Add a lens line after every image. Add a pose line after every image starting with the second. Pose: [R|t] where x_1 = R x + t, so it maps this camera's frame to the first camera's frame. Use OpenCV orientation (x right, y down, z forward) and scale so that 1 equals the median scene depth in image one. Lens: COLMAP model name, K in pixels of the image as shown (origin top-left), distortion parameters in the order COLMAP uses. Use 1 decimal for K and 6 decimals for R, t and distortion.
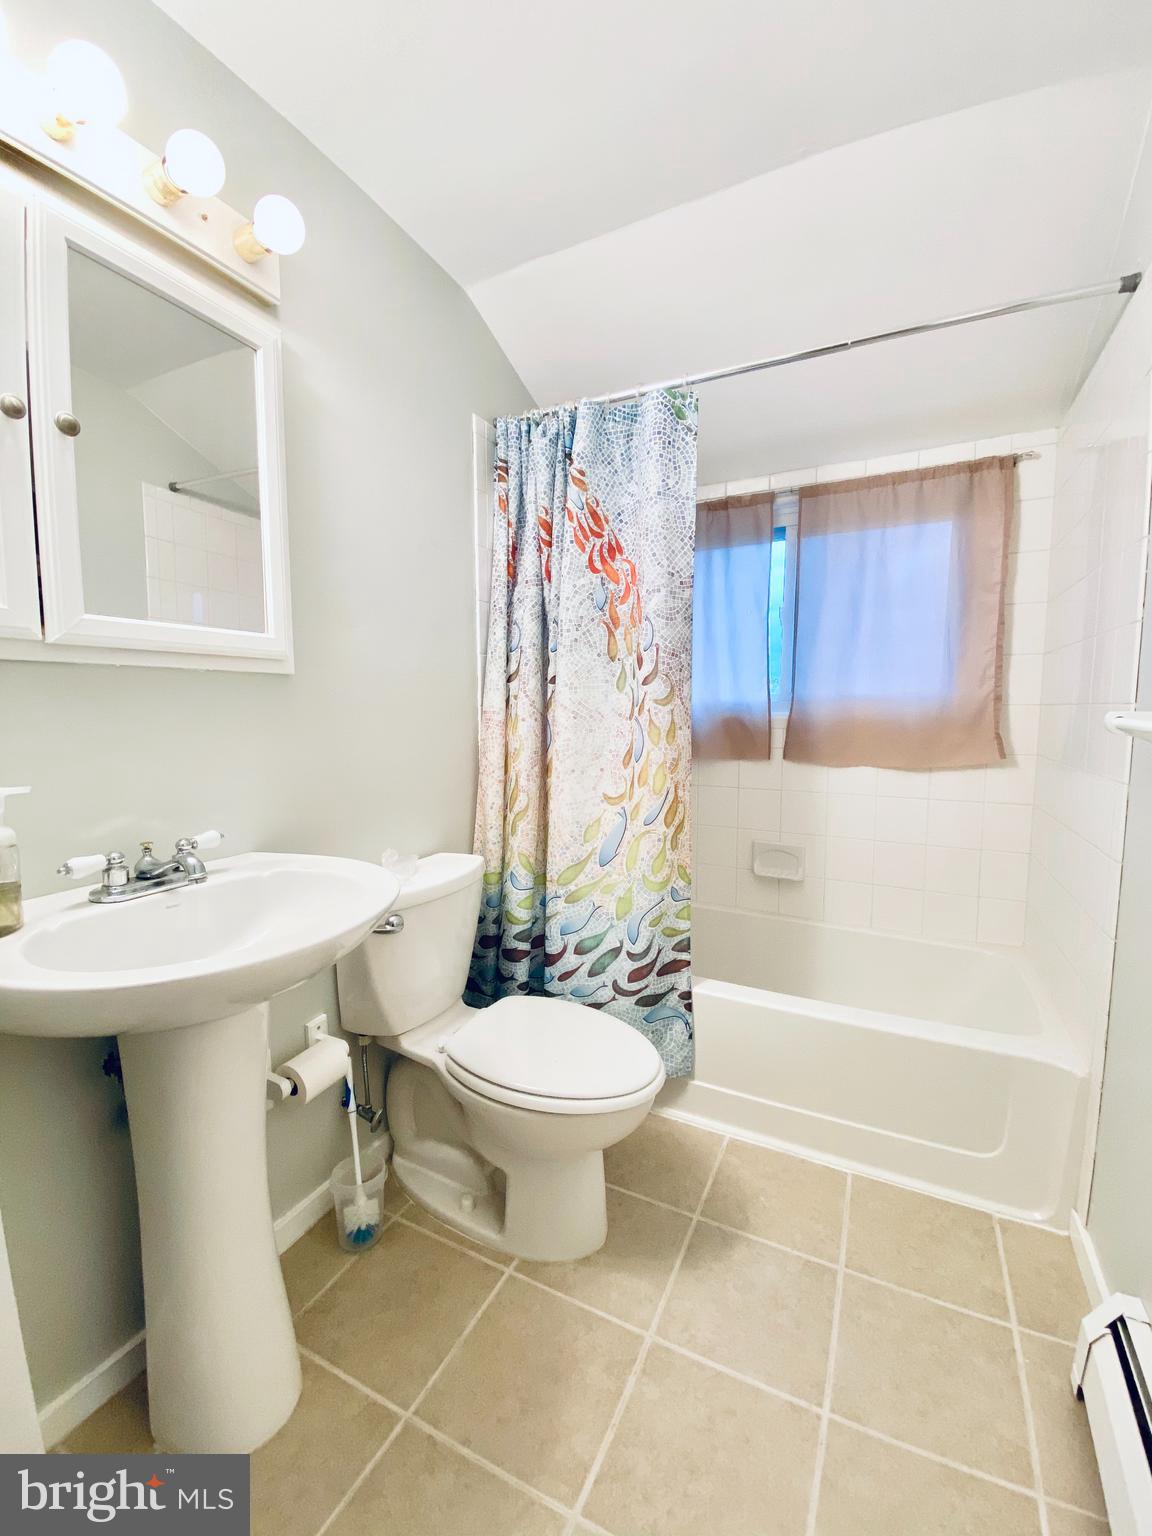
lens RADIAL K [[609.0, 0, 578.9], [0, 609.0, 764.5], [0, 0, 1]] dist [0.000161, -0.014065]
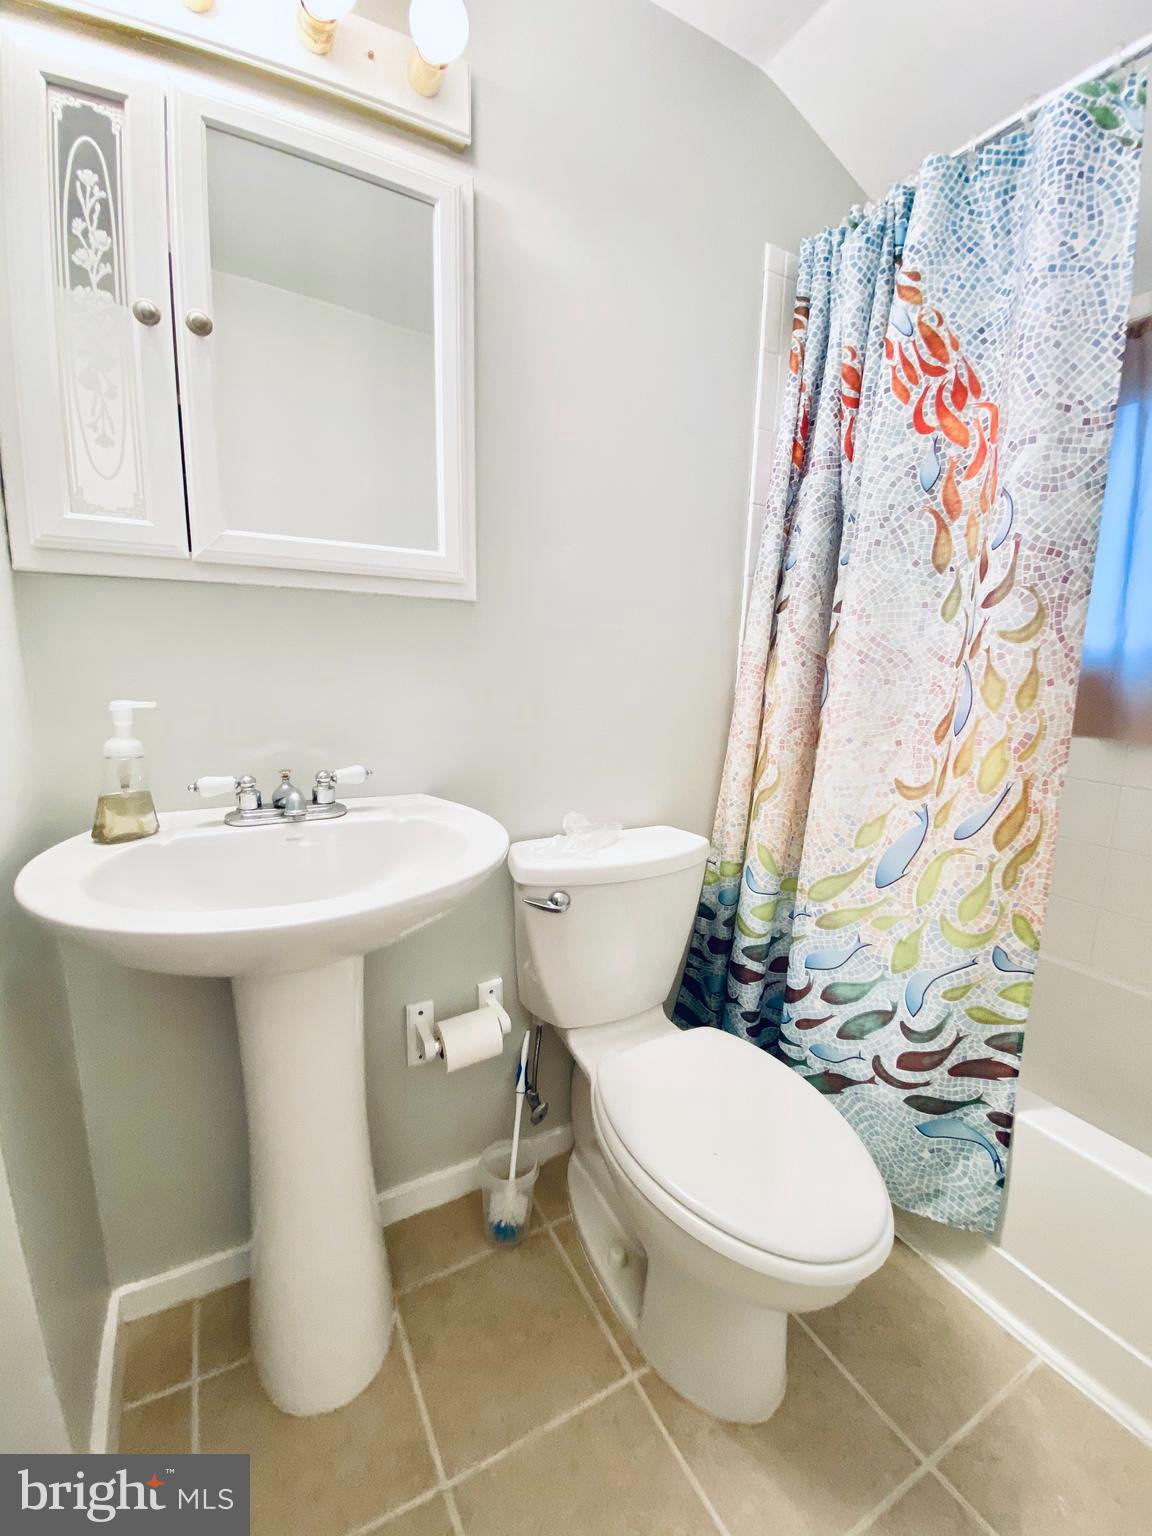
lens RADIAL K [[609.0, 0, 578.9], [0, 609.0, 764.5], [0, 0, 1]] dist [0.000161, -0.014065]
pose [[0.821351, 0.112764, -0.559166, 0.125582], [-0.074087, 0.993051, 0.091438, -0.002643], [0.565591, -0.033676, 0.823998, 0.267718]]
